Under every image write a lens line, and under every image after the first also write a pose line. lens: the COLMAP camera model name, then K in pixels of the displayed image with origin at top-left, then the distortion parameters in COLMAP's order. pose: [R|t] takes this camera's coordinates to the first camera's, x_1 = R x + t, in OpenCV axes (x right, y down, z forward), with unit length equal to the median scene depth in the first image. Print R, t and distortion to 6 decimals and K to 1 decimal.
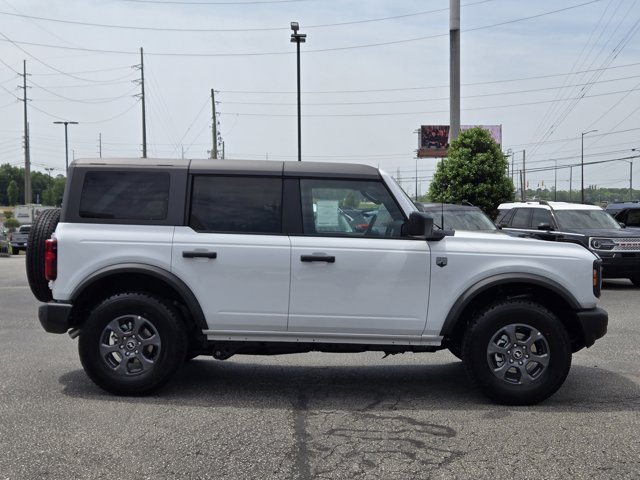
lens RADIAL K [[865.6, 0, 320.0], [0, 865.6, 240.0], [0, 0, 1]] dist [0.180302, -0.603849]
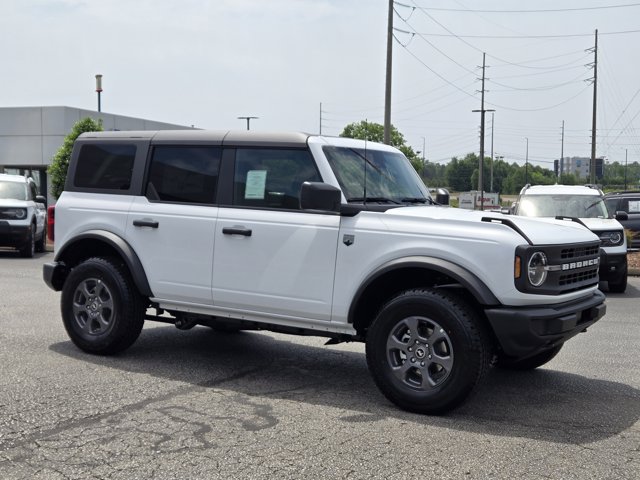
lens RADIAL K [[865.6, 0, 320.0], [0, 865.6, 240.0], [0, 0, 1]] dist [0.180302, -0.603849]
pose [[0.856535, 0.040010, -0.514536, 0.562149], [-0.033518, 0.999198, 0.021900, 0.006735], [0.515000, -0.001512, 0.857189, 0.227403]]
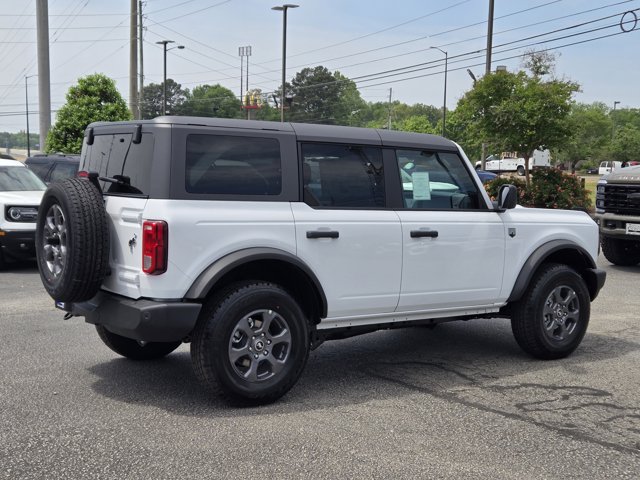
lens RADIAL K [[865.6, 0, 320.0], [0, 865.6, 240.0], [0, 0, 1]] dist [0.180302, -0.603849]
pose [[0.796152, -0.044420, 0.603464, -0.667206], [0.006625, 0.997882, 0.064712, -0.034047], [-0.605060, -0.047523, 0.794760, 0.305346]]
